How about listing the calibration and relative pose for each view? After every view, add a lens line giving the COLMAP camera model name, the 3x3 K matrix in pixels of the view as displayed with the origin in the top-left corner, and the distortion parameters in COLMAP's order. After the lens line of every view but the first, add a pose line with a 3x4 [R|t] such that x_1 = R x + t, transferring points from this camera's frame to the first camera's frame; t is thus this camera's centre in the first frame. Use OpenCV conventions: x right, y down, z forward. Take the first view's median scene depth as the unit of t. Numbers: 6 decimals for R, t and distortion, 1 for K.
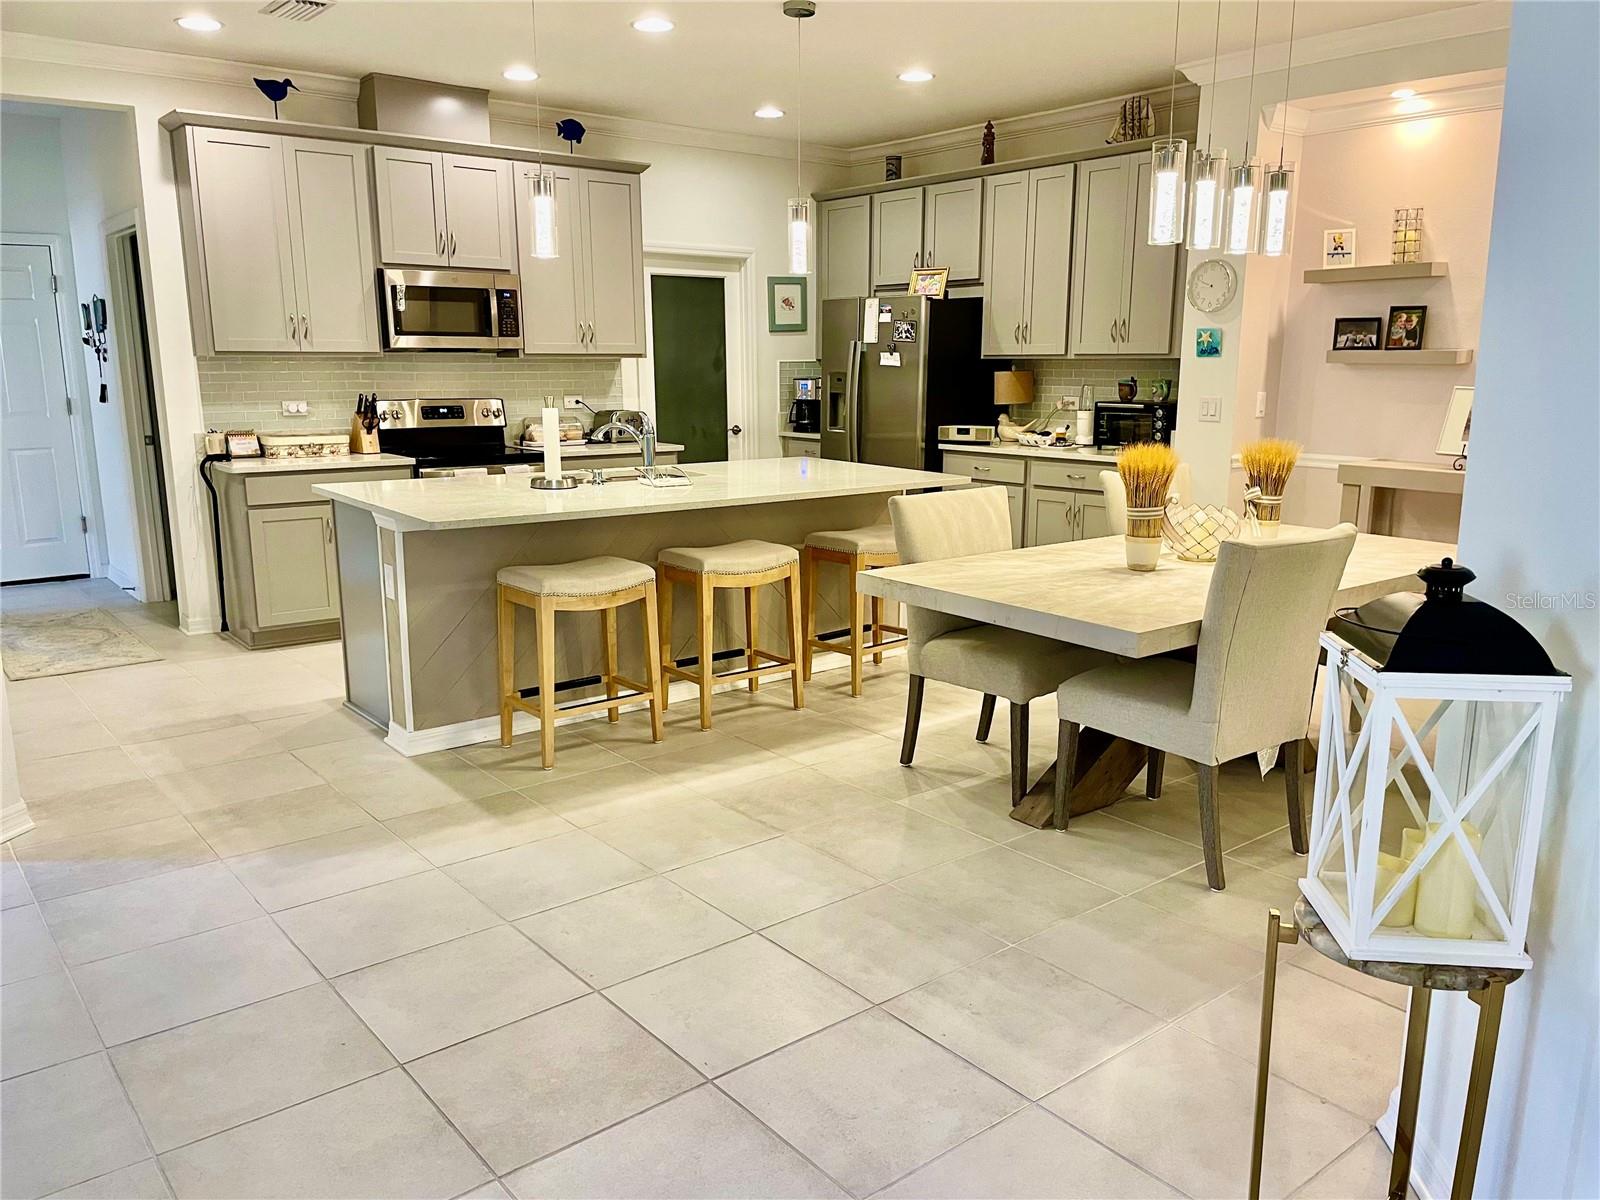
lens RADIAL K [[1201.1, 0, 810.9], [0, 1201.1, 612.3], [0, 0, 1]] dist [0.092929, -0.121183]
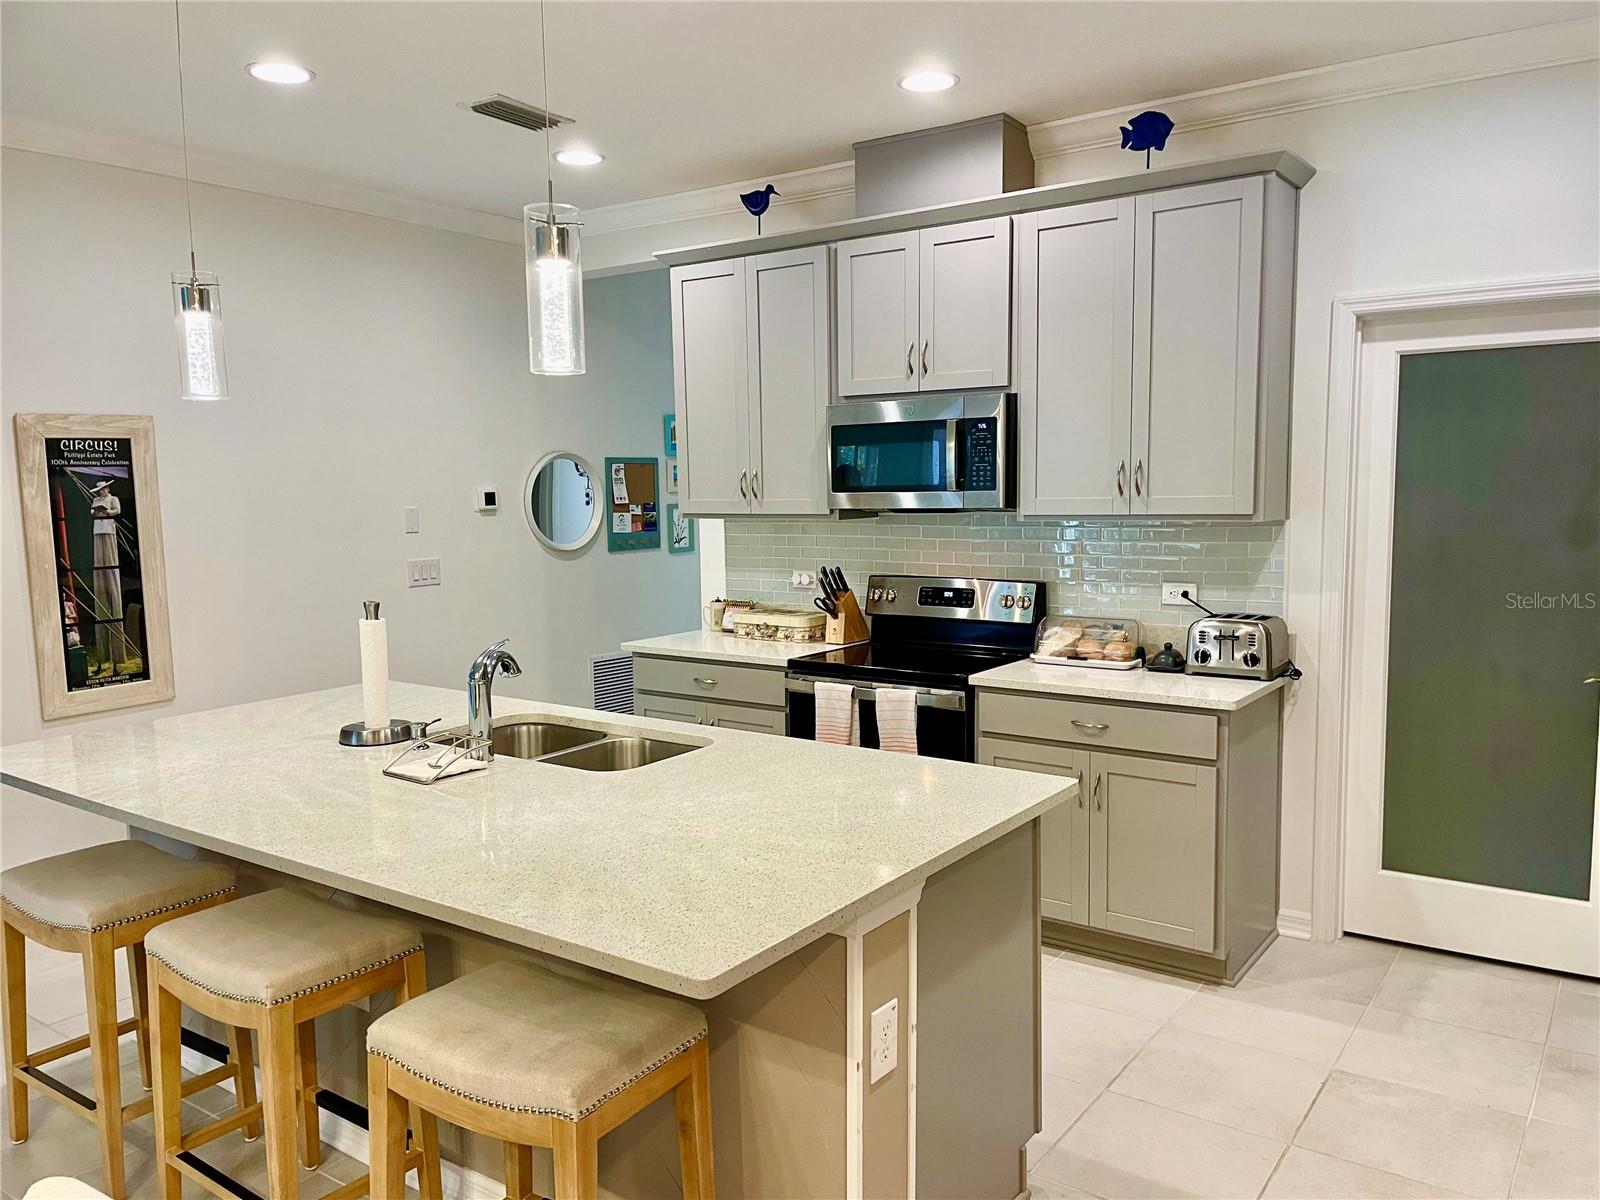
lens RADIAL K [[1201.1, 0, 826.8], [0, 1201.1, 624.3], [0, 0, 1]] dist [0.092929, -0.121183]
pose [[0.276541, 0.109180, -0.954780, 0.358864], [-0.186224, 0.980781, 0.058215, -0.188893], [0.942786, 0.161704, 0.291558, 0.787808]]
